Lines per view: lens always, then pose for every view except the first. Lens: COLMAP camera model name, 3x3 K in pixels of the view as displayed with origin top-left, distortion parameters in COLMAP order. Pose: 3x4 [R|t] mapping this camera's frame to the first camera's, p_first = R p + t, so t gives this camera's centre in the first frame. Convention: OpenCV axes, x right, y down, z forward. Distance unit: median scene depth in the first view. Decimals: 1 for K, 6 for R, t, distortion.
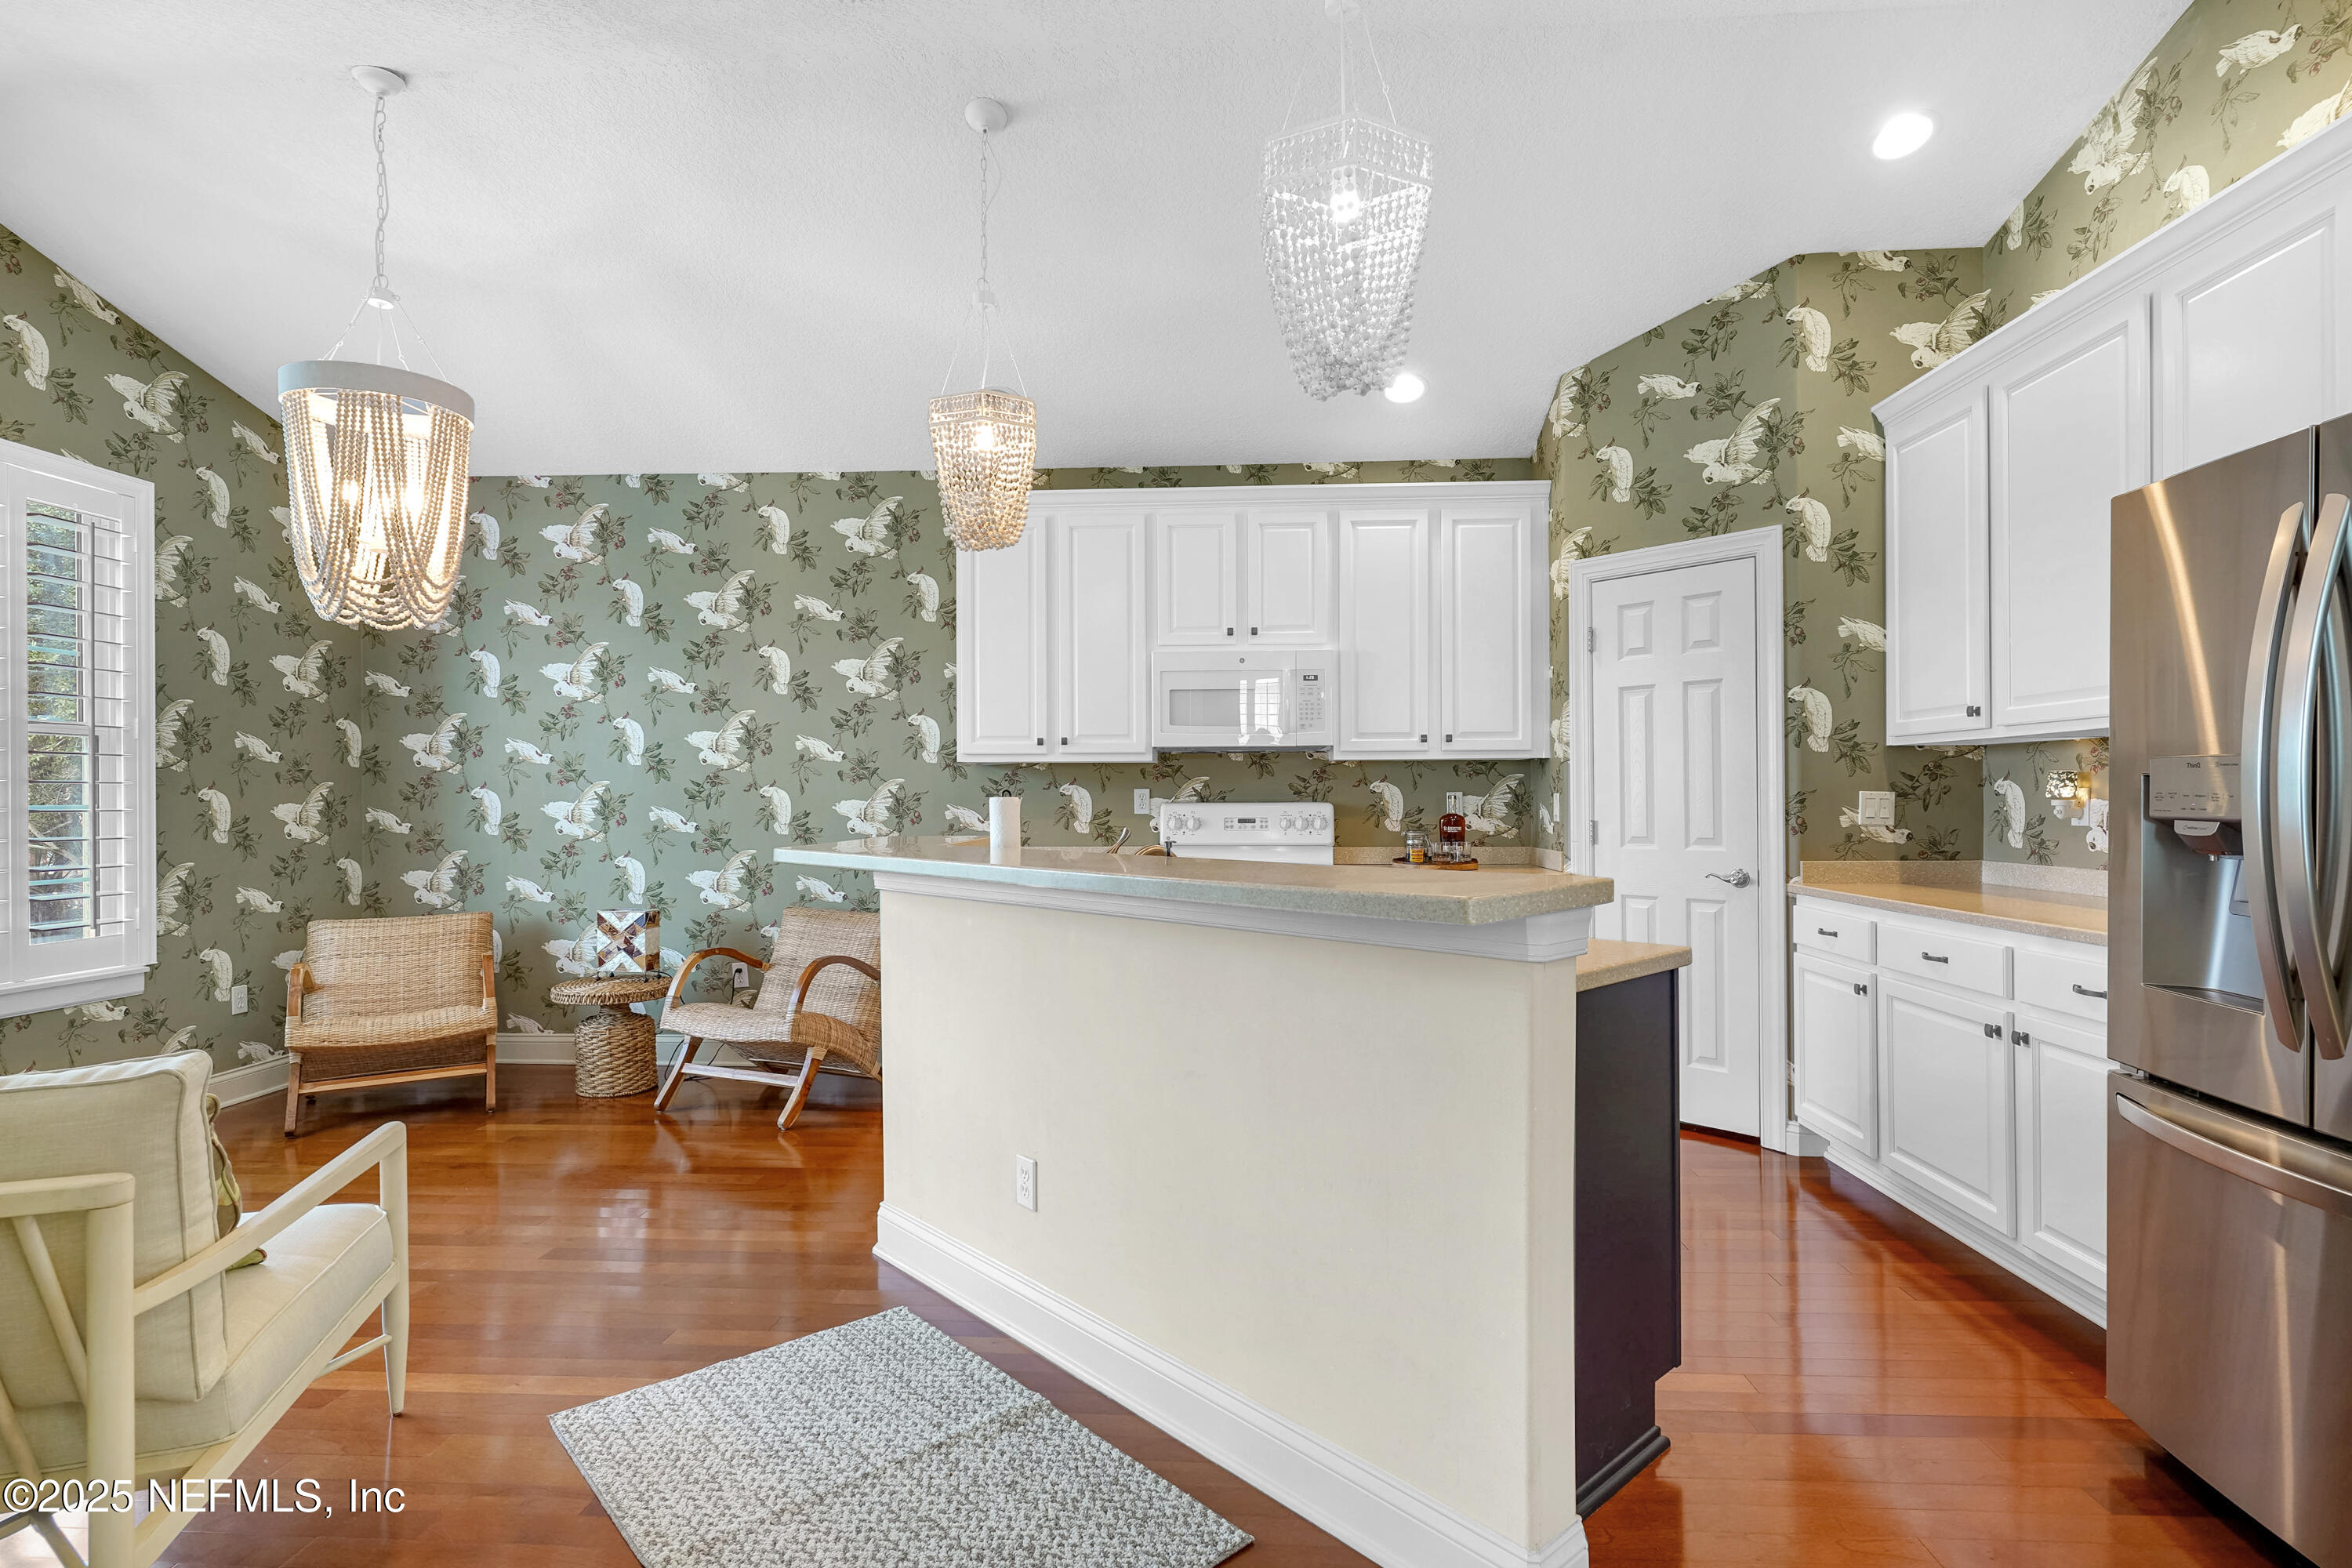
lens RADIAL K [[1147.3, 0, 1174.8], [0, 1147.3, 798.3], [0, 0, 1]] dist [-0.001707, 0.002325]
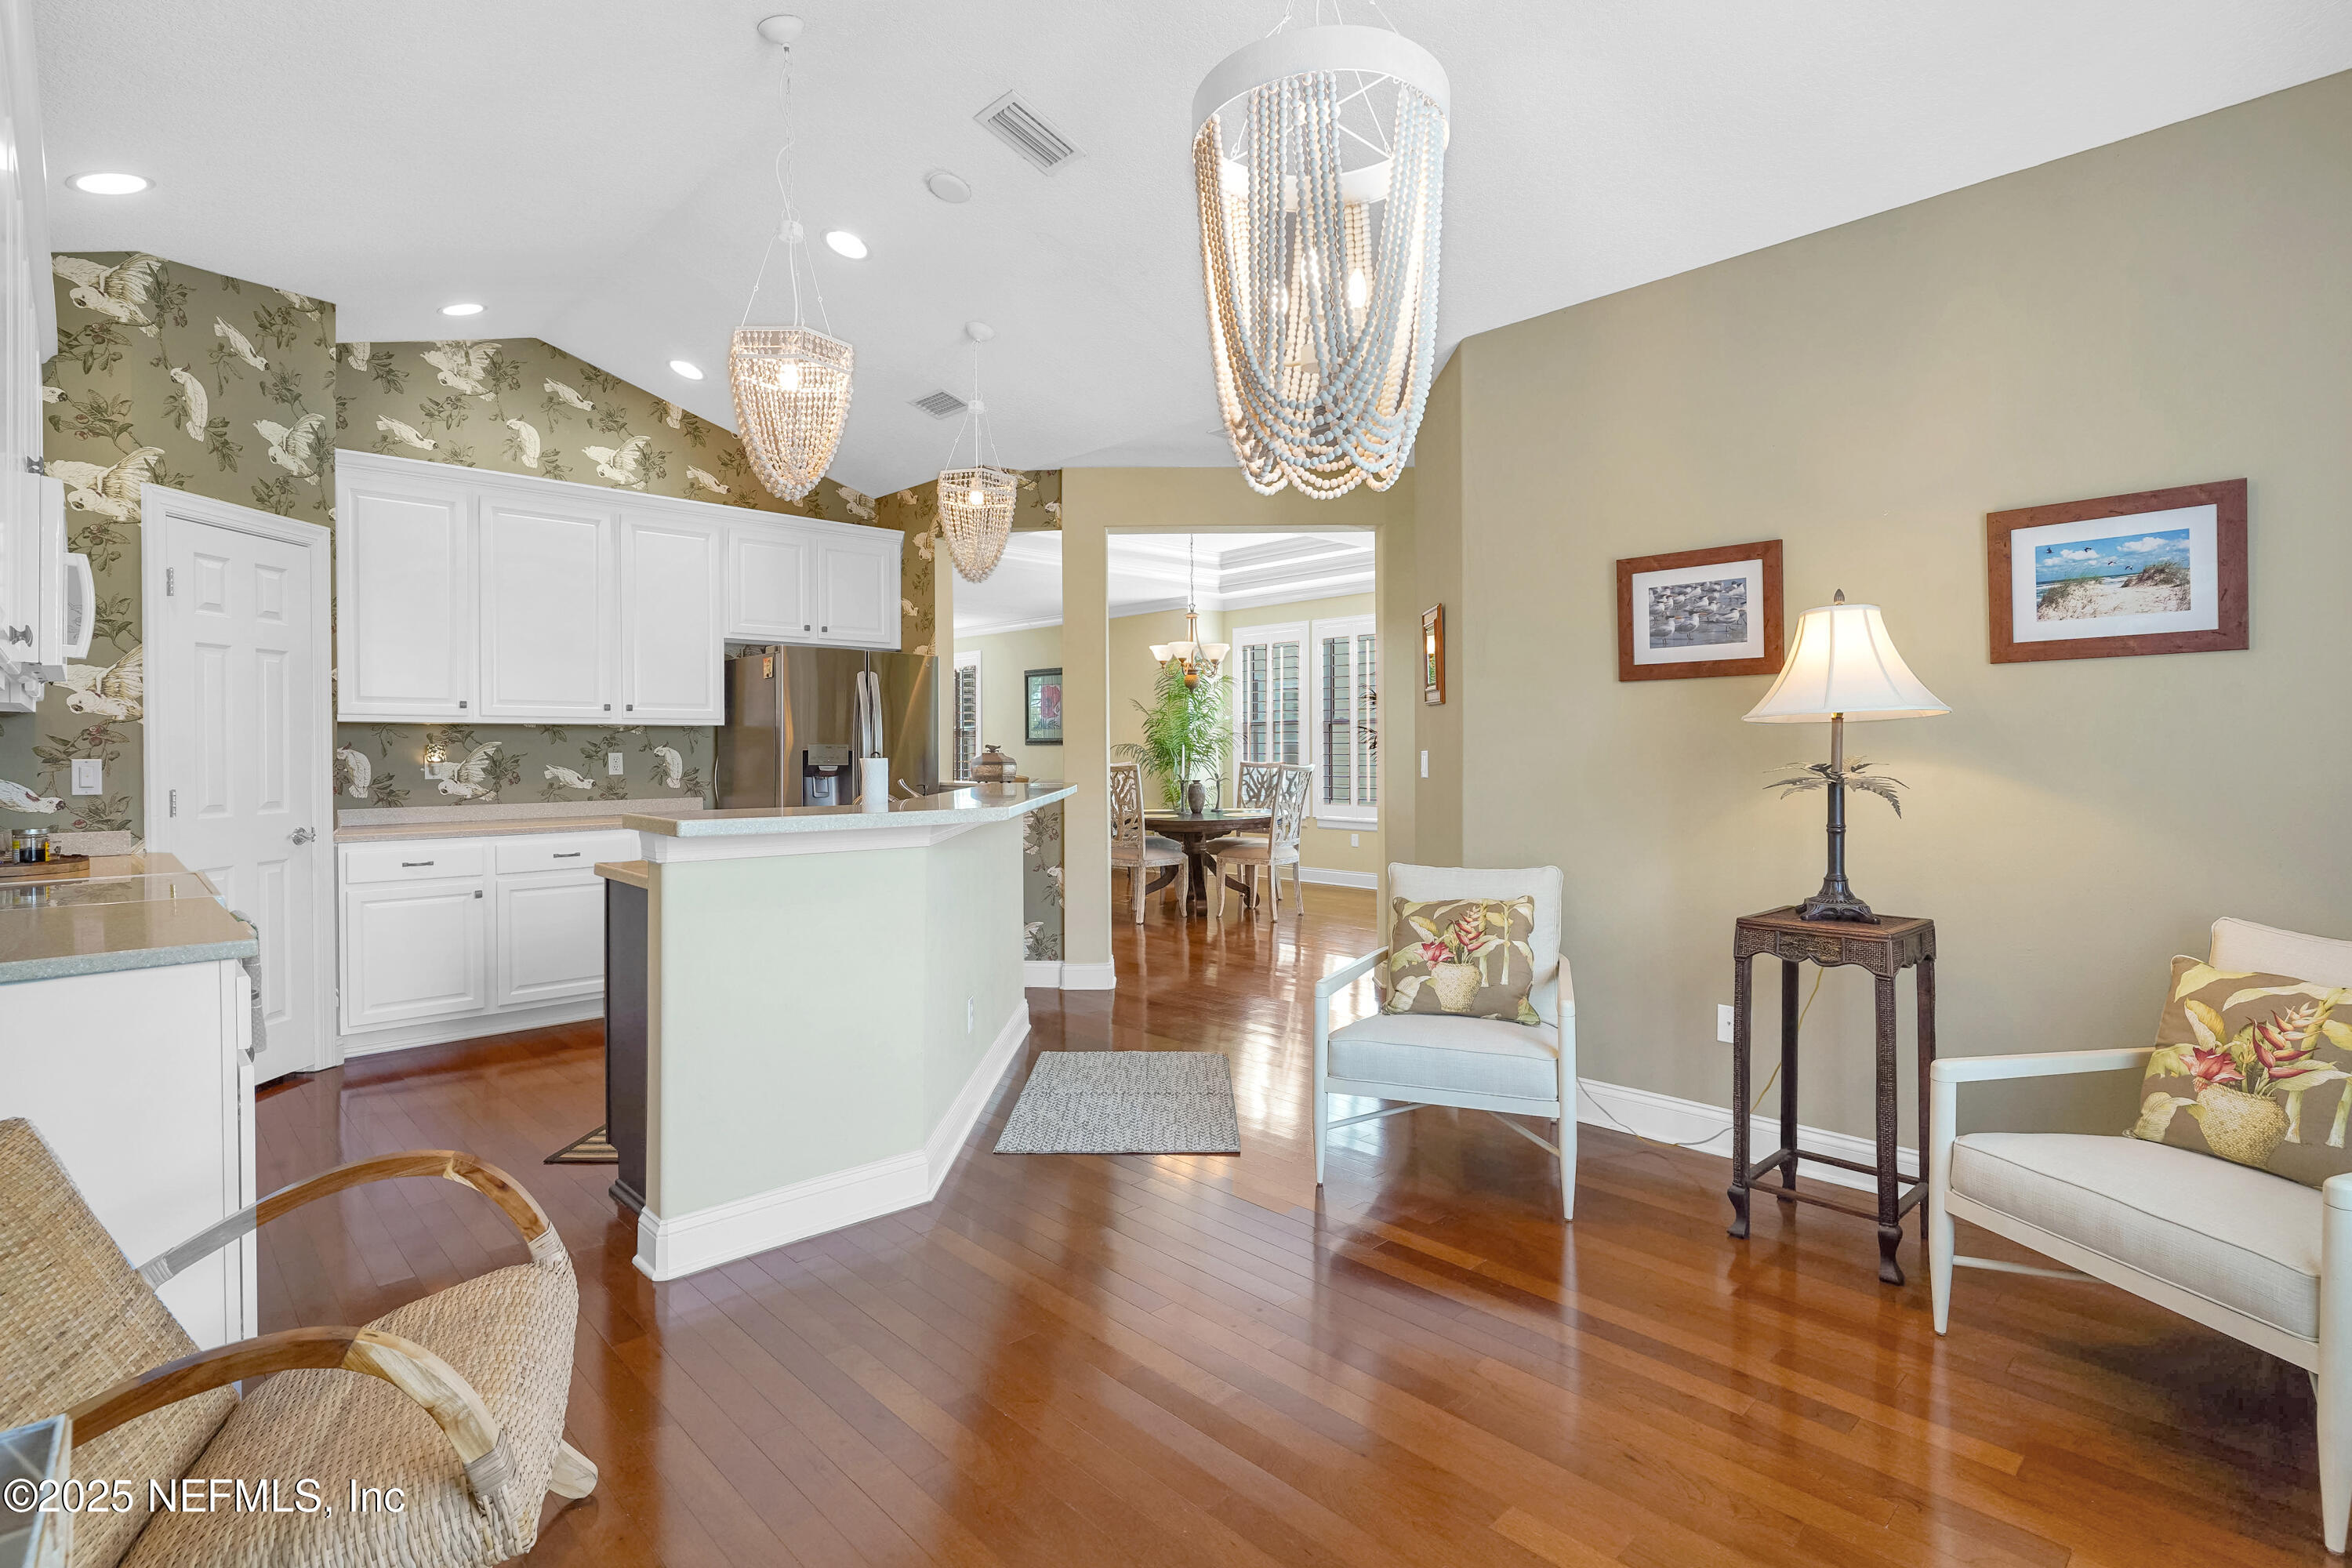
lens RADIAL K [[1139.0, 0, 1167.3], [0, 1139.0, 758.6], [0, 0, 1]] dist [-0.001020, 0.002161]
pose [[-0.729499, 0.002160, 0.683978, -0.700196], [0.006922, 0.999967, 0.004224, -0.002577], [-0.683947, 0.007816, -0.729490, 1.002866]]
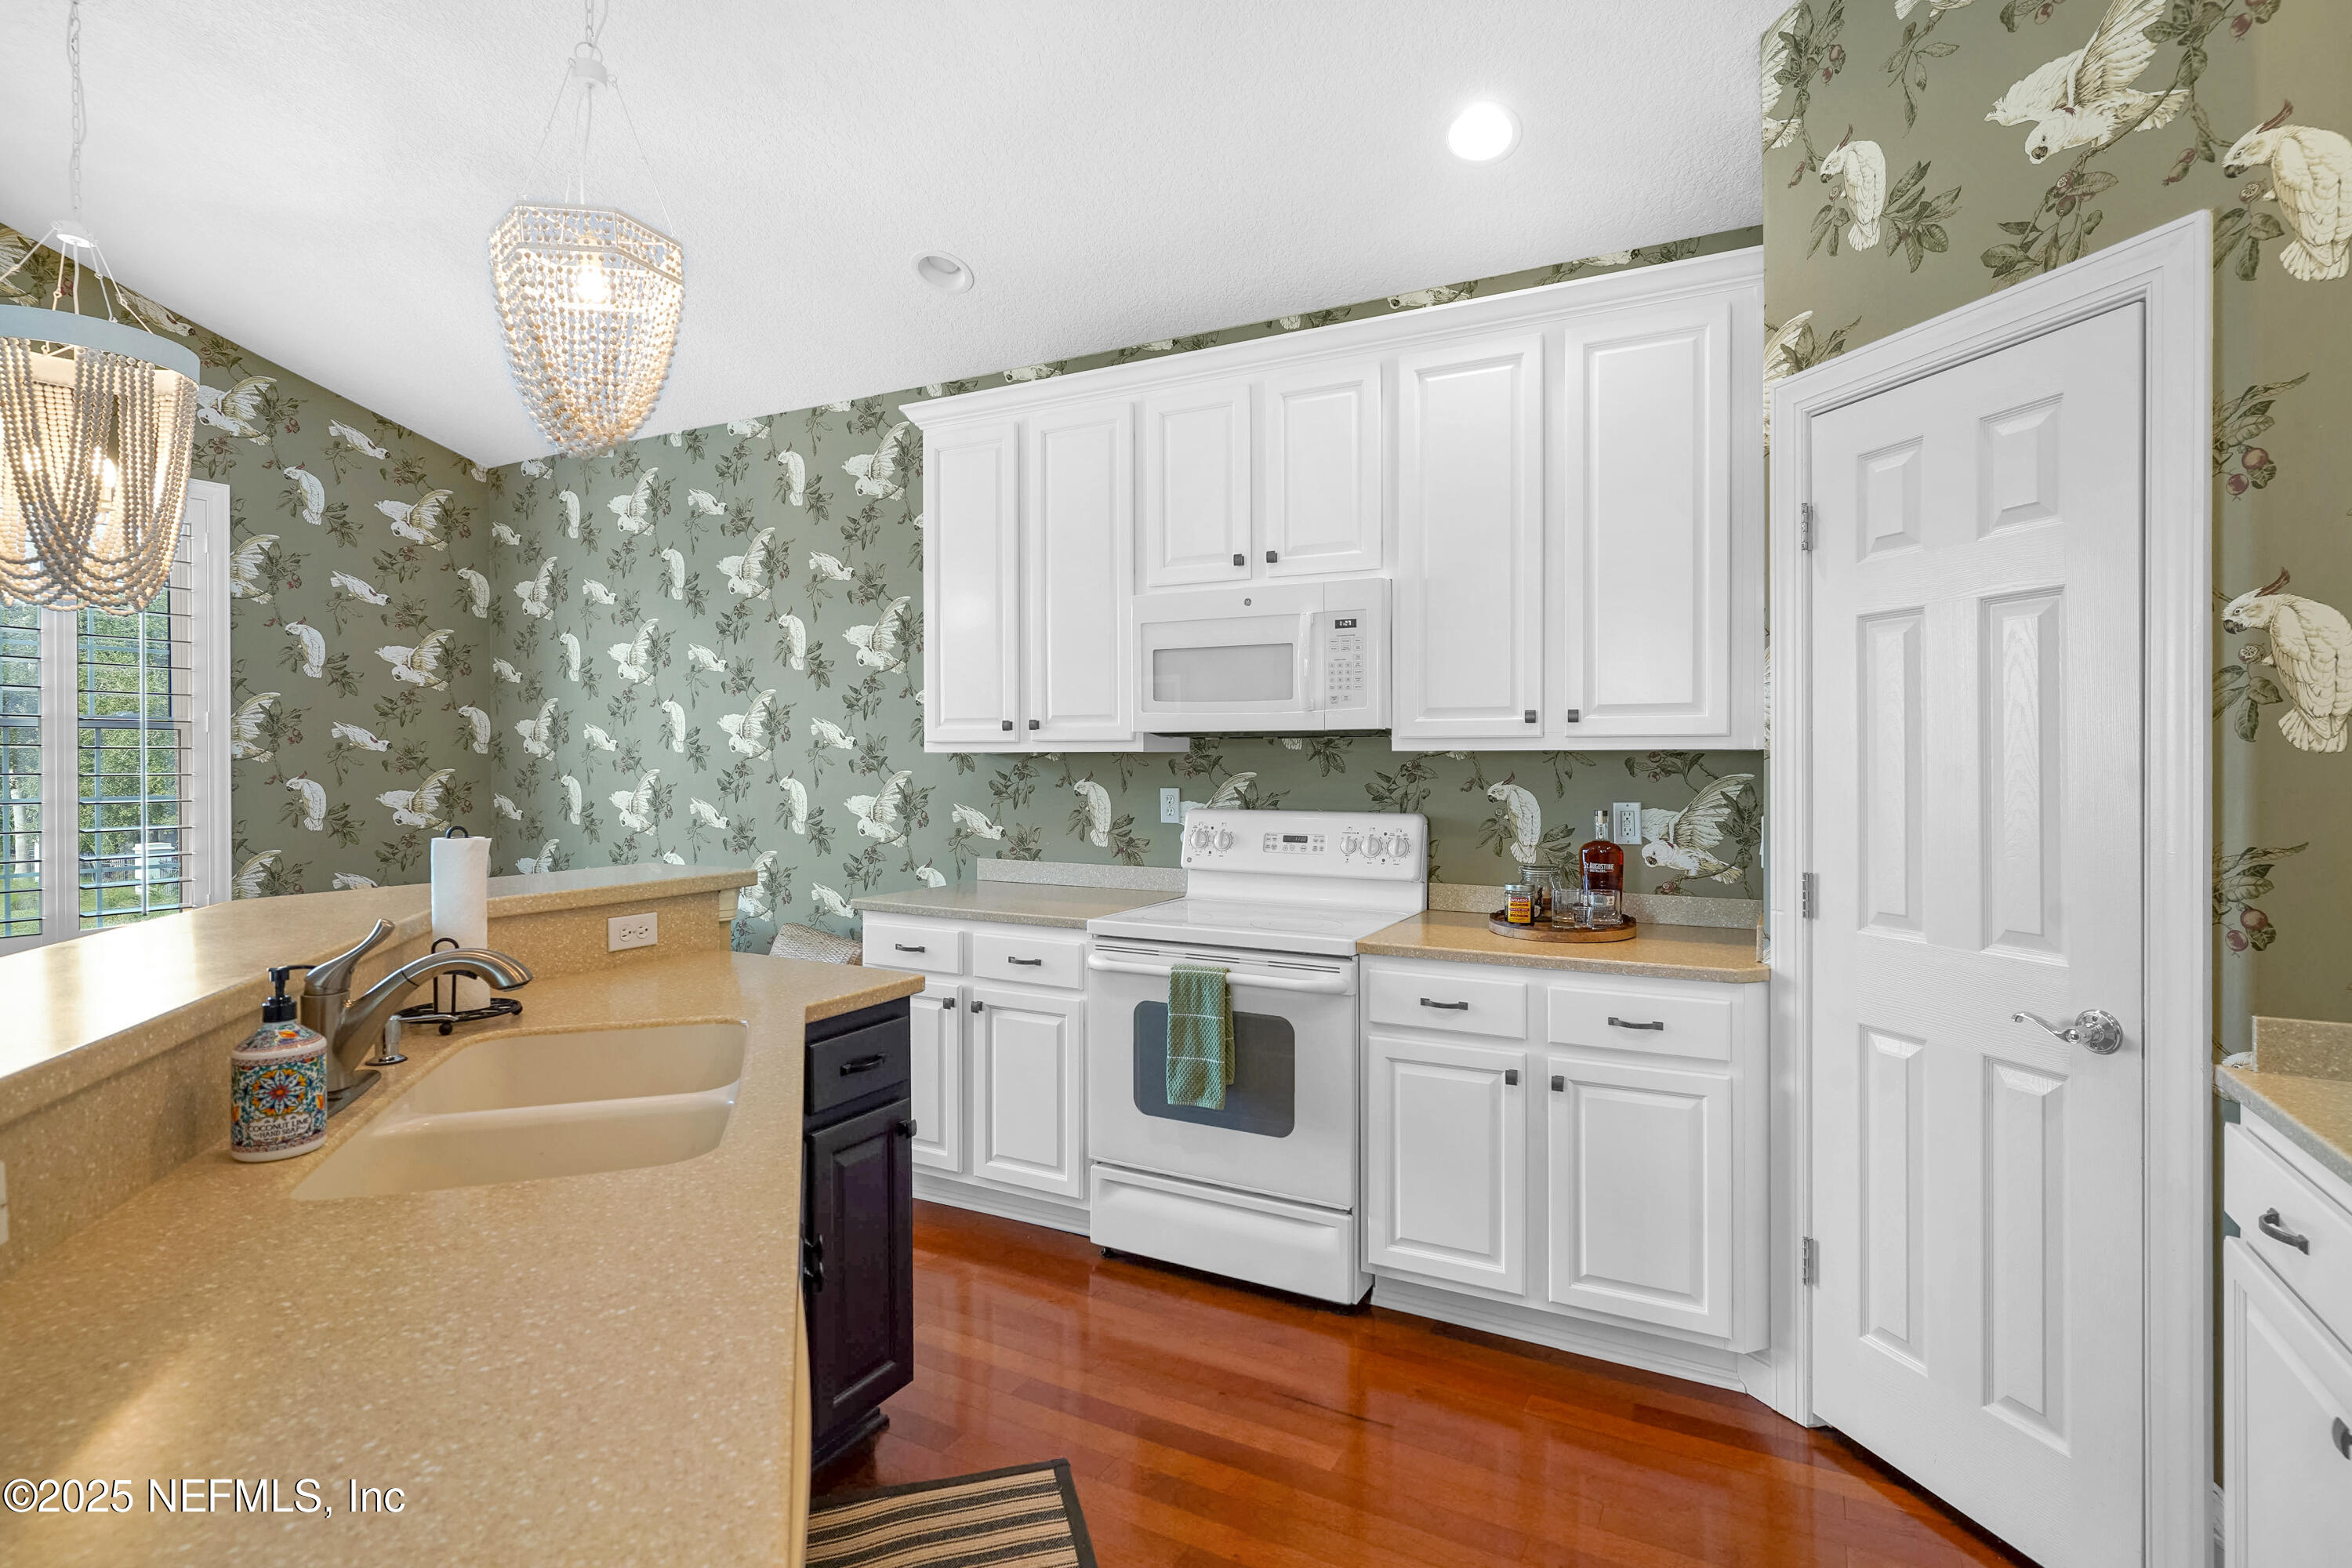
lens RADIAL K [[1137.9, 0, 1180.8], [0, 1137.9, 766.4], [0, 0, 1]] dist [-0.002244, 0.001670]
pose [[0.911306, 0.007434, -0.411663, 0.285148], [-0.004900, 0.999962, 0.007210, -0.028467], [0.411701, -0.004553, 0.911308, 0.369588]]
